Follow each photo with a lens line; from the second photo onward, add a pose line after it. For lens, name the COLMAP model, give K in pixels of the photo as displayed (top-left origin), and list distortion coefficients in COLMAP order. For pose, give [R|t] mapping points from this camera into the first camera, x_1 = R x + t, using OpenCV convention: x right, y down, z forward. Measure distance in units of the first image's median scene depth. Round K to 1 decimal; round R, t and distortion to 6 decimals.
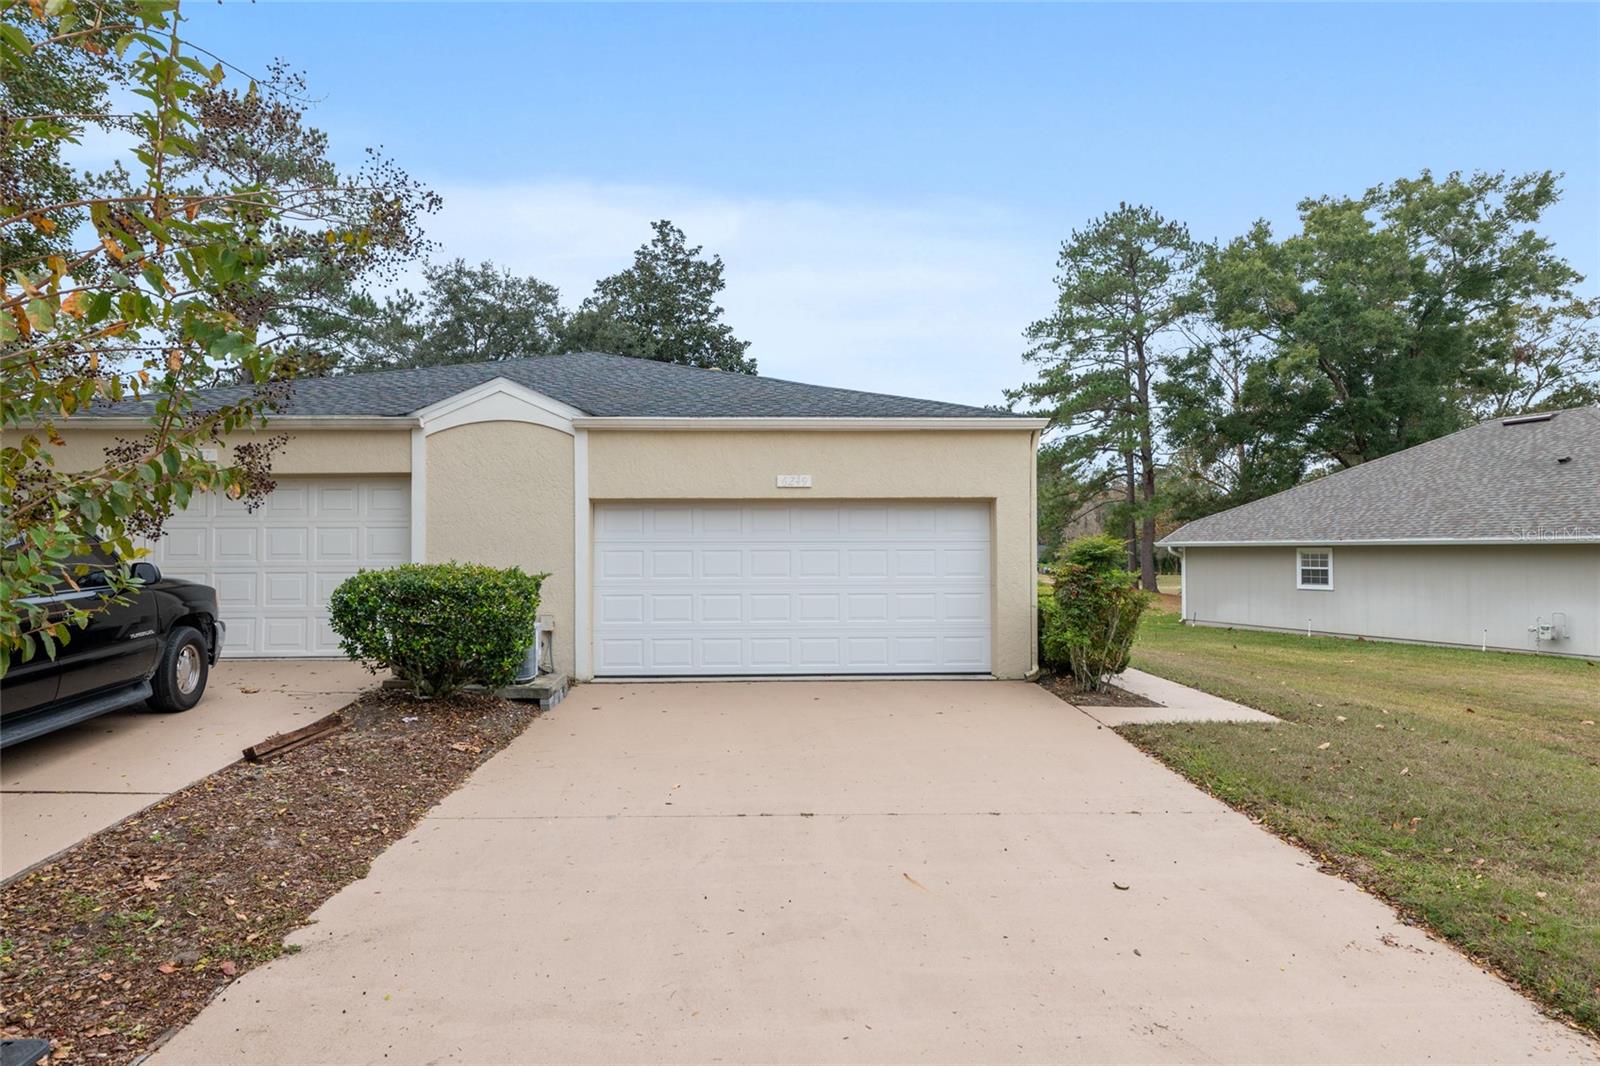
lens RADIAL K [[942.0, 0, 800.0], [0, 942.0, 533.0], [0, 0, 1]] dist [0.000763, -0.000772]
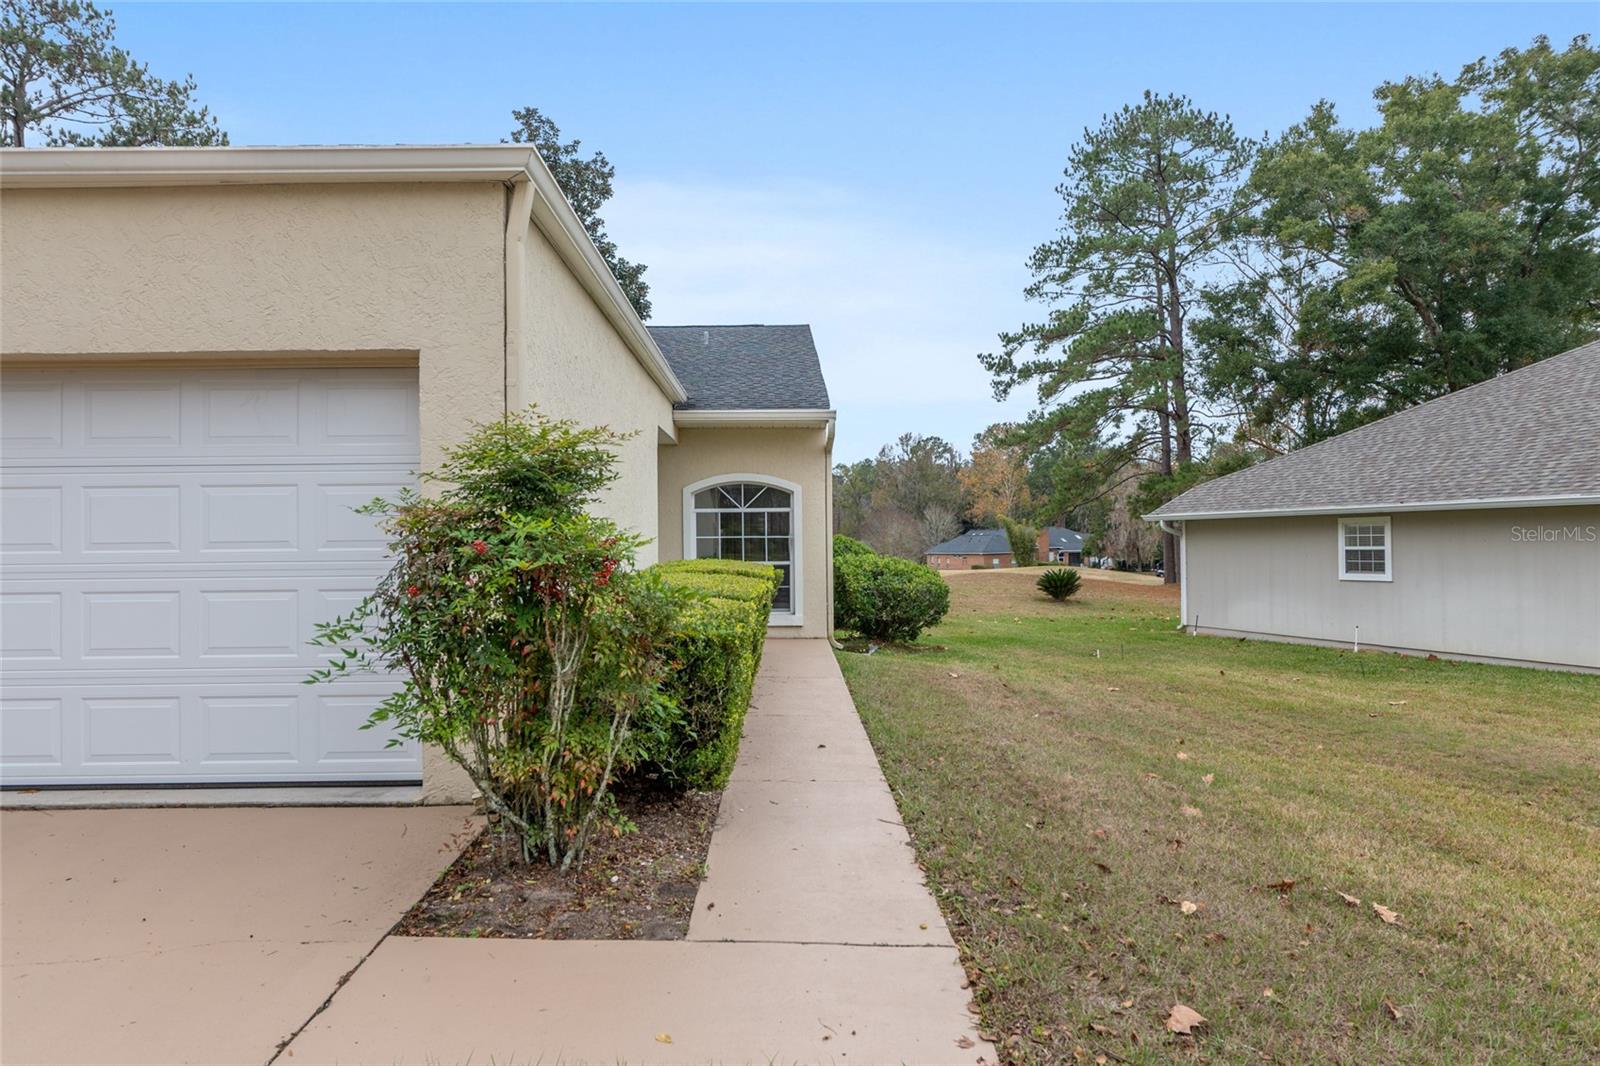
lens RADIAL K [[1044.0, 0, 800.0], [0, 1044.0, 533.0], [0, 0, 1]] dist [-0.002600, 0.000633]
pose [[0.999355, -0.007708, -0.035065, 0.092283], [0.008012, 0.999931, 0.008544, 0.009016], [0.034997, -0.008819, 0.999349, 0.133937]]
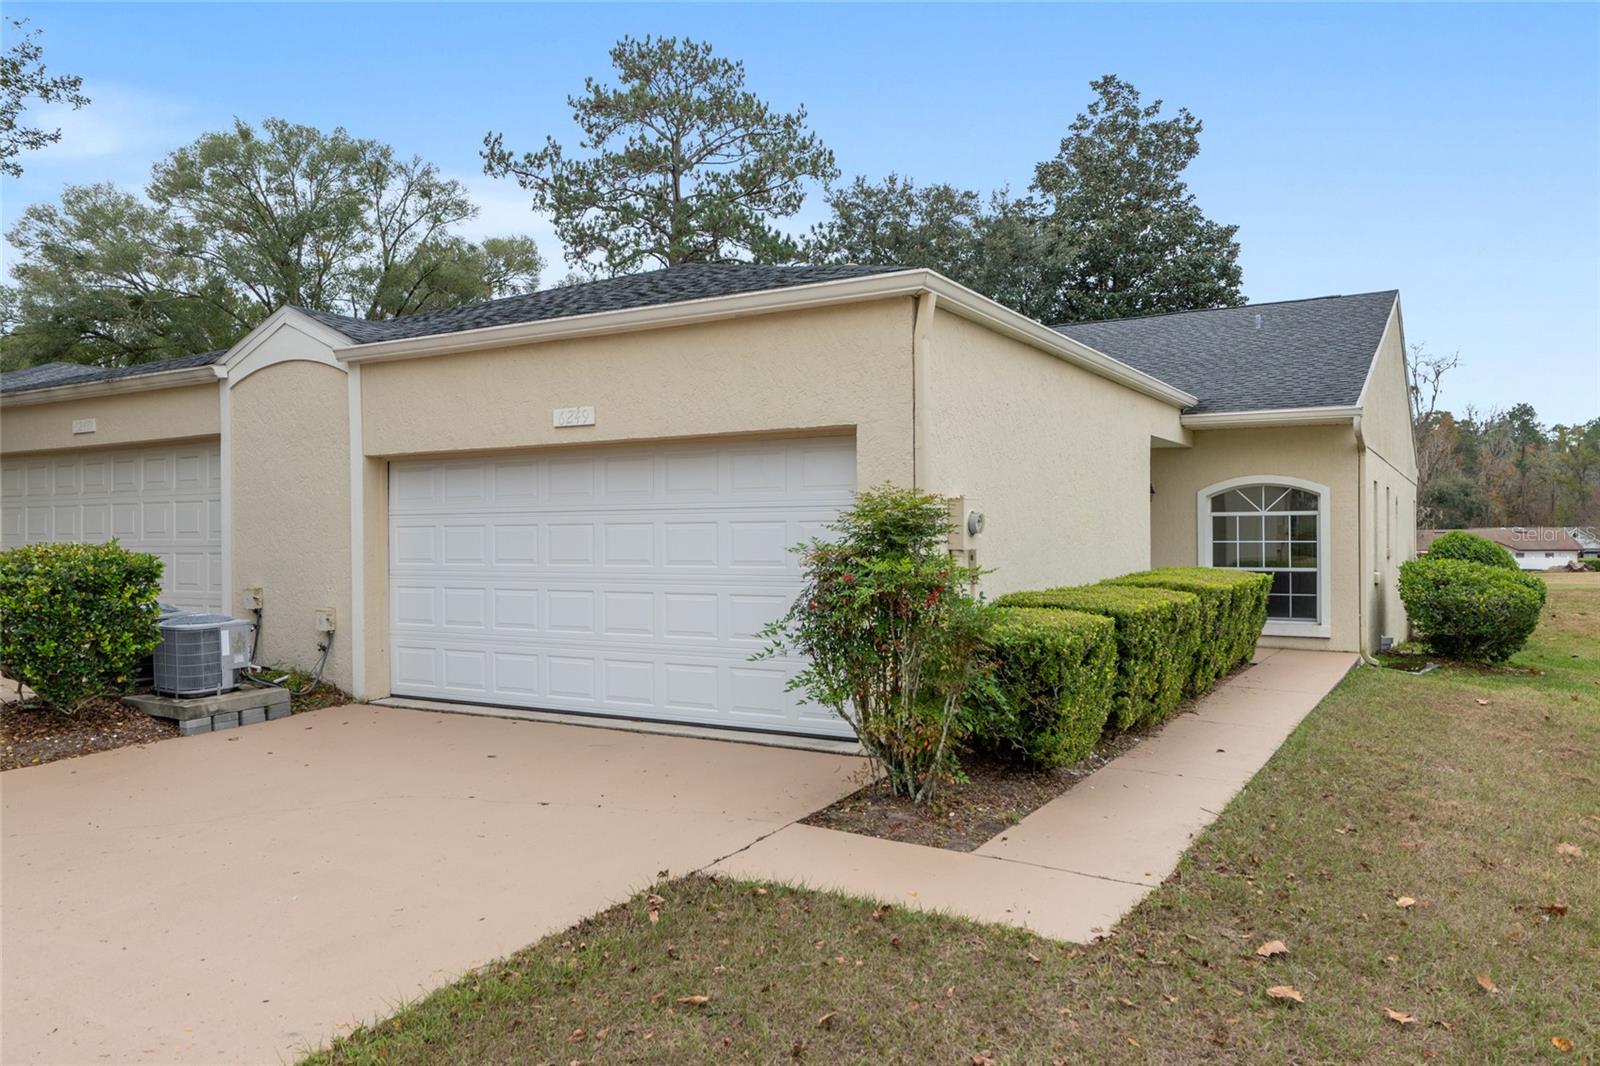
lens RADIAL K [[1161.3, 0, 800.0], [0, 1161.3, 533.0], [0, 0, 1]] dist [-0.004560, -0.000449]
pose [[0.835279, -0.003108, -0.549818, 0.132577], [0.014625, 0.999756, 0.016568, 0.003285], [0.549632, -0.021880, 0.835120, 0.098703]]
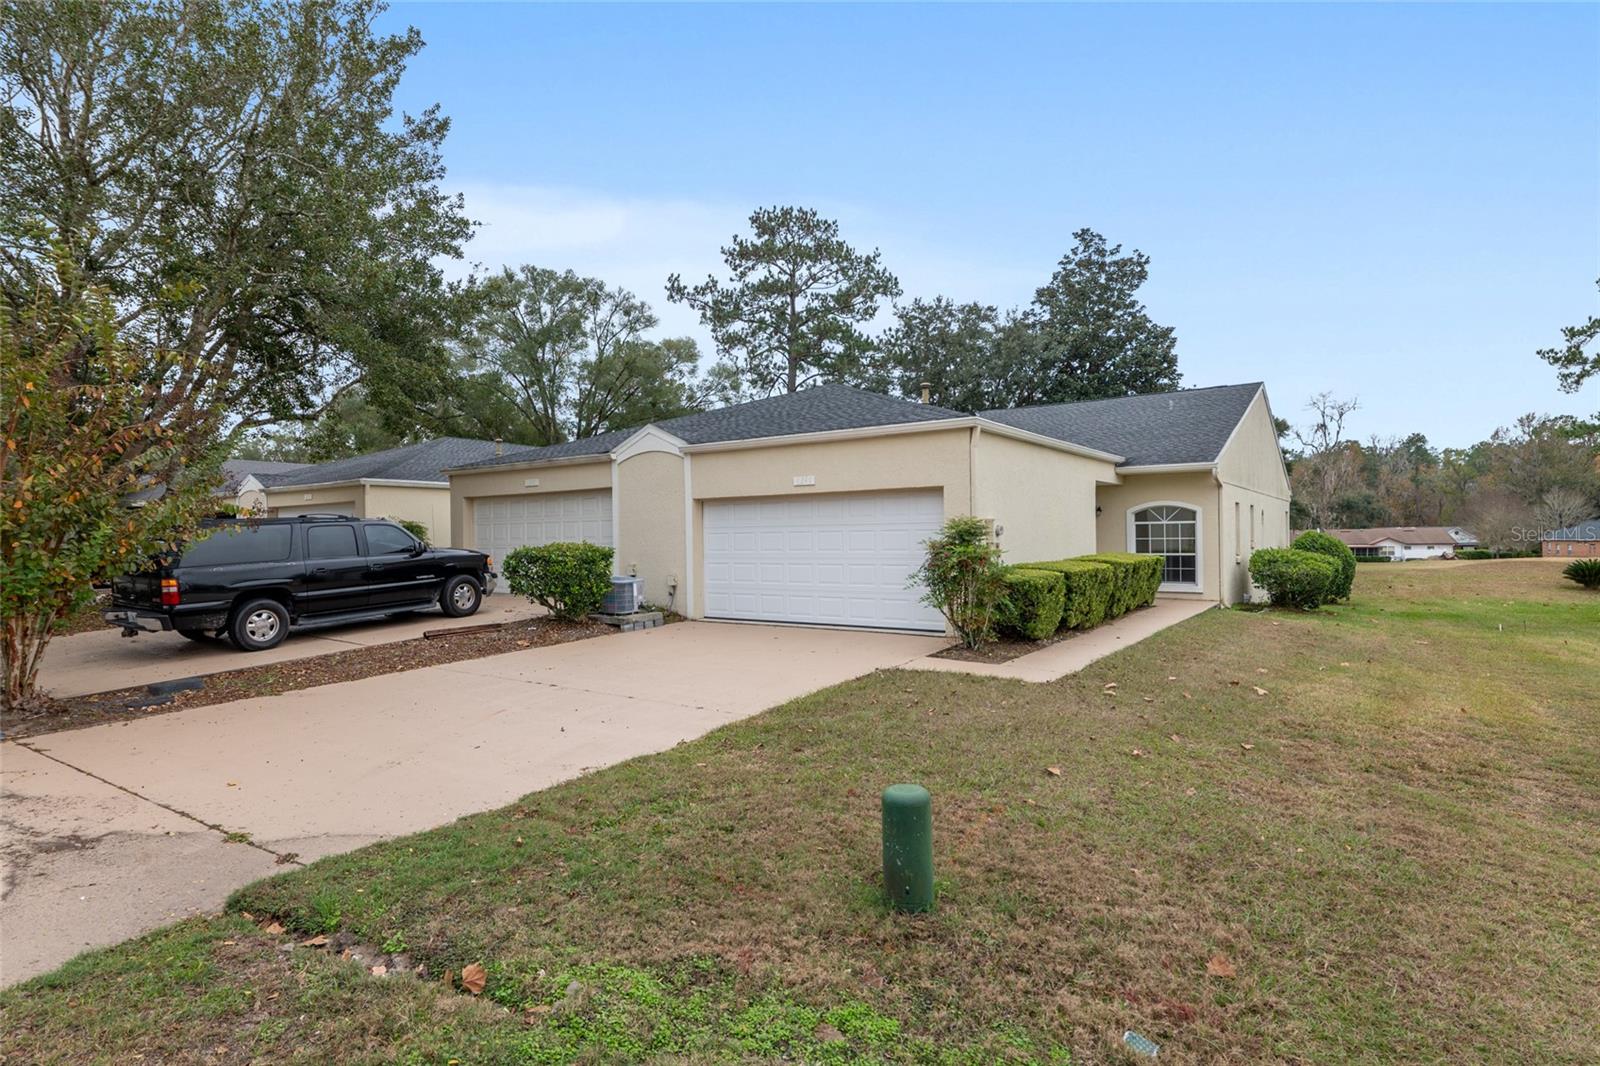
lens RADIAL K [[850.4, 0, 796.1], [0, 850.4, 534.9], [0, 0, 1]] dist [0.002730, 0.000656]
pose [[0.788459, -0.008204, -0.615032, 0.174221], [0.022207, 0.999639, 0.015135, 0.001007], [0.614686, -0.025591, 0.788357, 0.005863]]
